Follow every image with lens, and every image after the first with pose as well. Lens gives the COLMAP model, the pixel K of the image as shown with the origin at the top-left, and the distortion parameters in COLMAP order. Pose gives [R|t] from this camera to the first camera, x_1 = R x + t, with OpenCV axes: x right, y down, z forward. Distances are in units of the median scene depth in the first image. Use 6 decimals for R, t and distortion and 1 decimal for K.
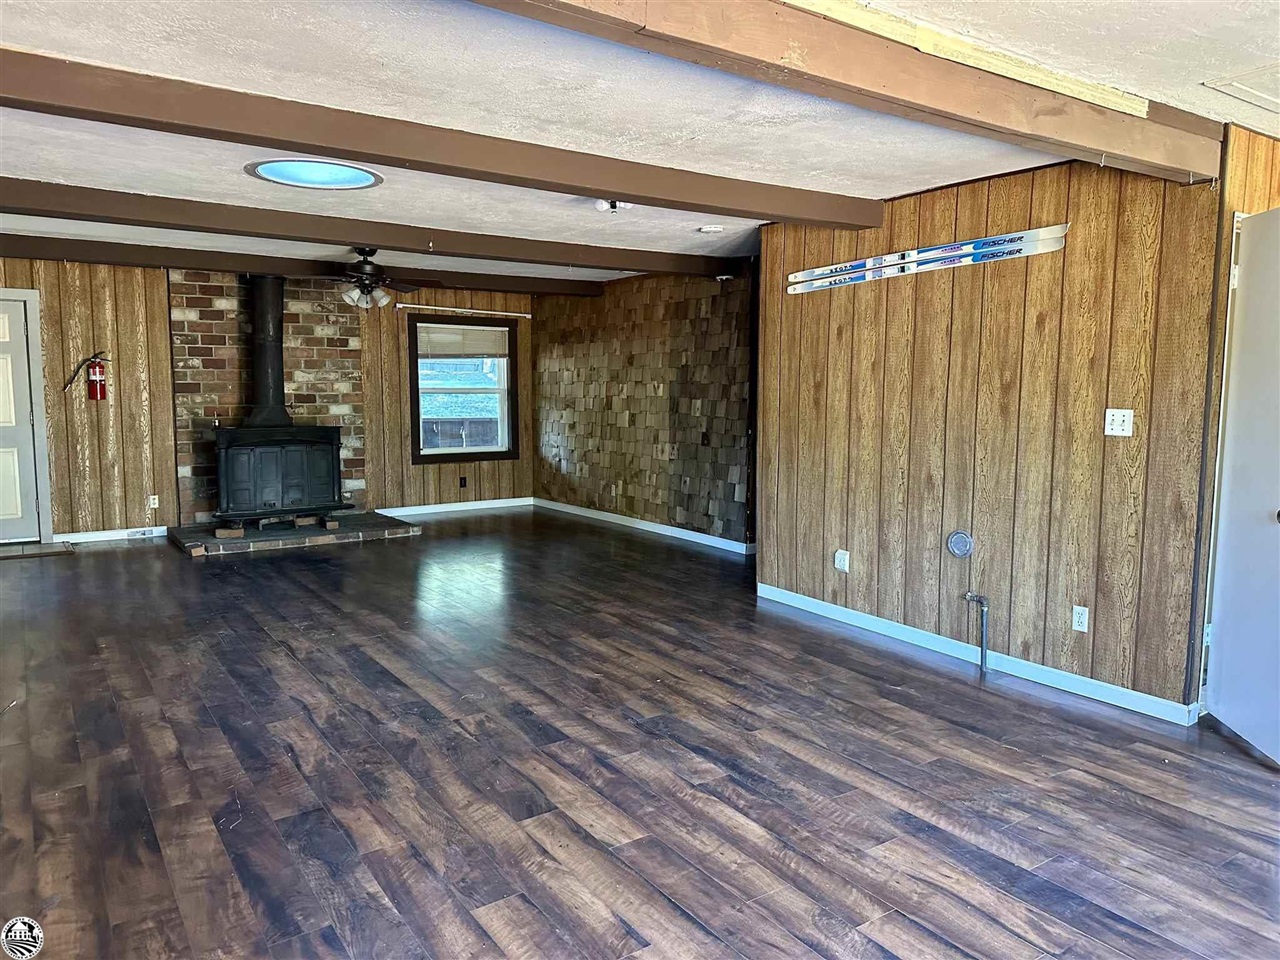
lens RADIAL K [[888.9, 0, 647.9], [0, 888.9, 476.4], [0, 0, 1]] dist [0.131412, -0.201450]
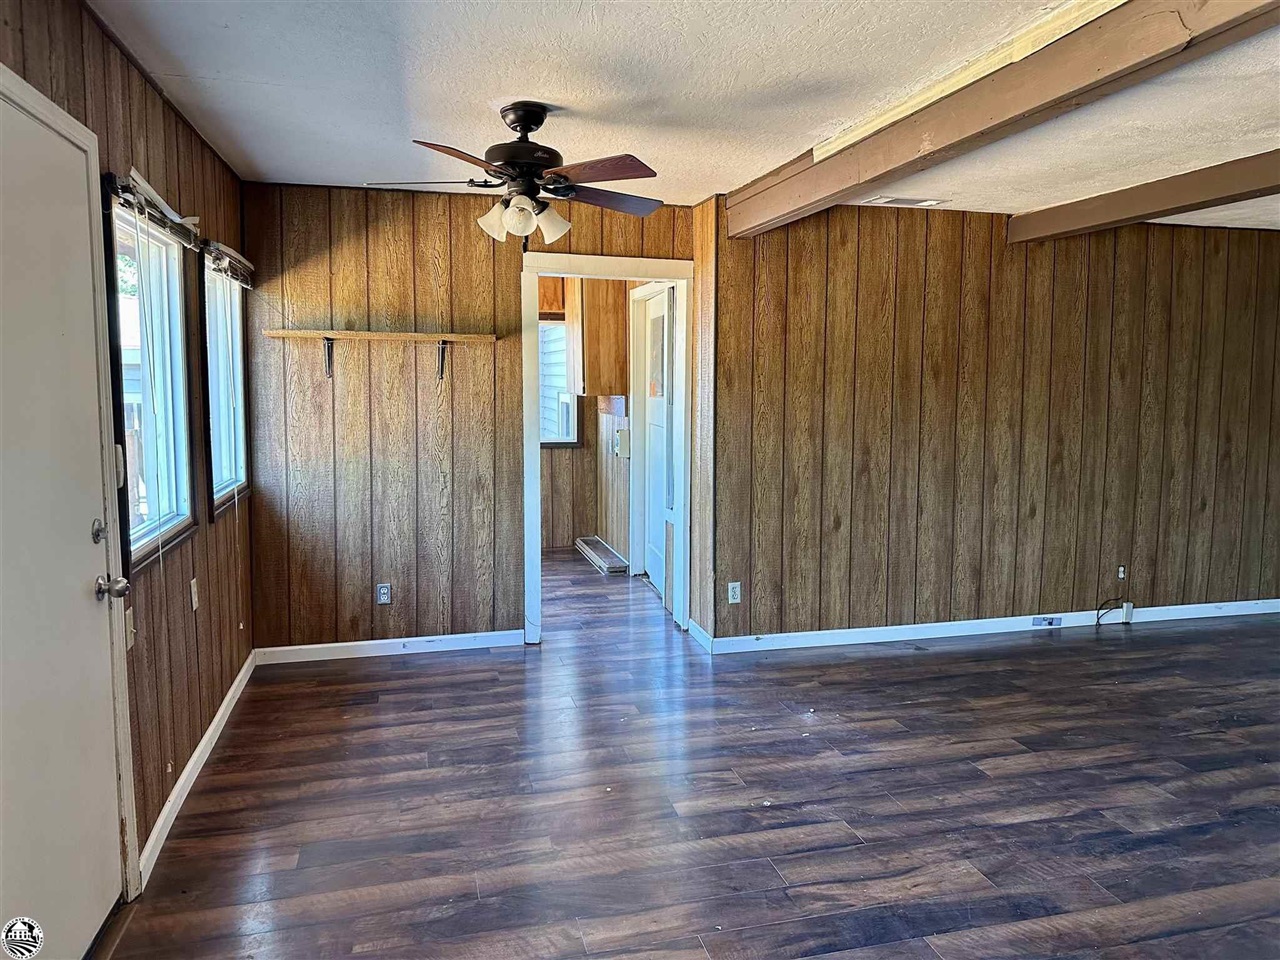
lens RADIAL K [[890.8, 0, 640.0], [0, 890.8, 480.0], [0, 0, 1]] dist [0.043712, -0.073013]
pose [[-0.354750, 0.096272, -0.929992, 0.430267], [-0.103157, 0.984582, 0.141273, -0.038767], [0.929253, 0.146051, -0.339349, 0.317569]]
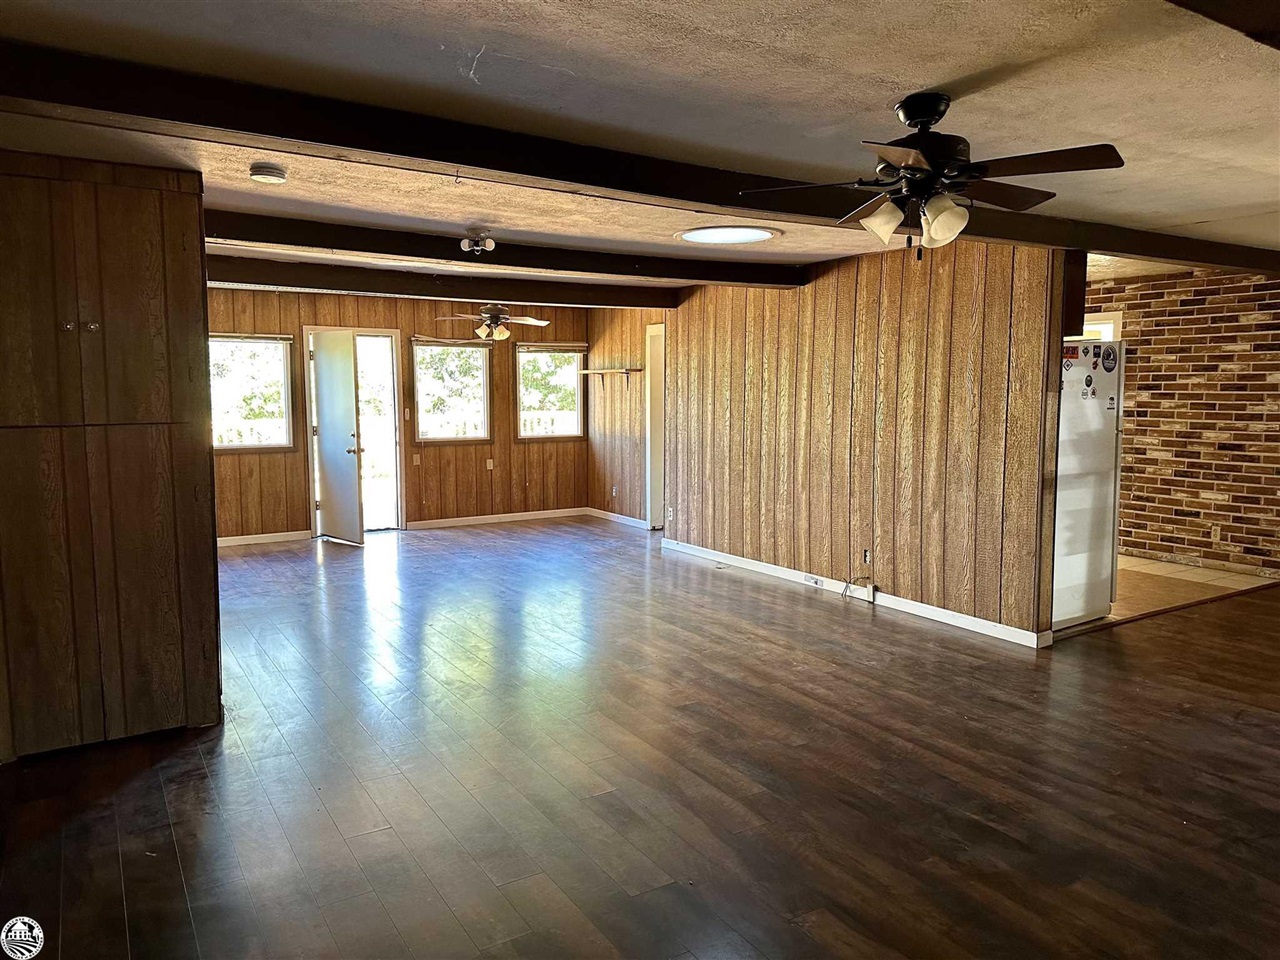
lens RADIAL K [[888.9, 0, 647.9], [0, 888.9, 476.4], [0, 0, 1]] dist [0.131412, -0.201450]
pose [[-0.998849, -0.011347, 0.046608, -0.169635], [-0.001744, 0.979571, 0.201093, -0.136853], [-0.047938, 0.200780, -0.978463, 1.198316]]
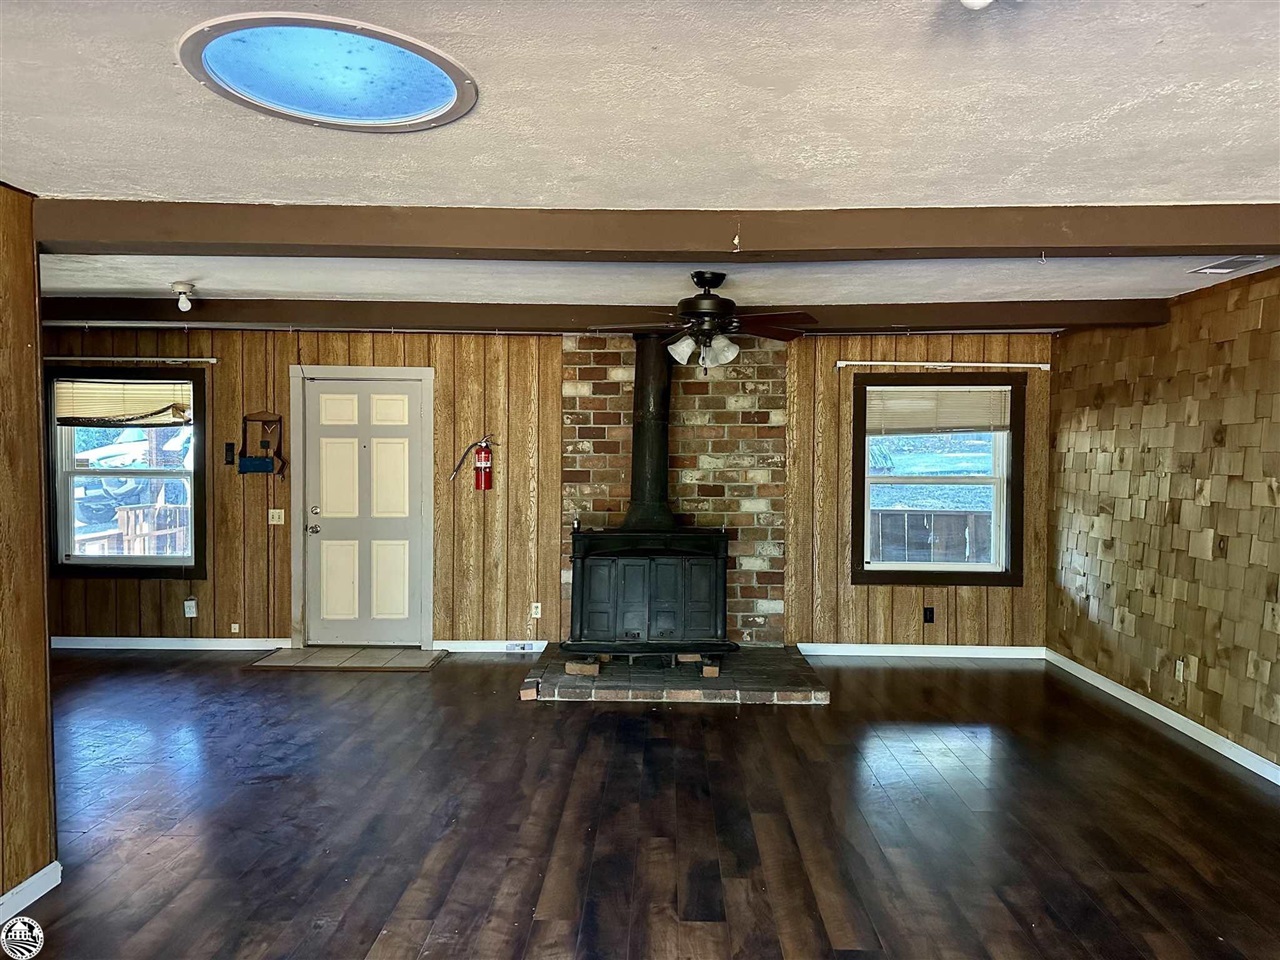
lens RADIAL K [[888.9, 0, 647.9], [0, 888.9, 476.4], [0, 0, 1]] dist [0.131412, -0.201450]
pose [[0.810058, 0.019751, -0.586017, 0.023521], [-0.062462, 0.996652, -0.052750, -0.060234], [0.583013, 0.079335, 0.808580, 0.388645]]
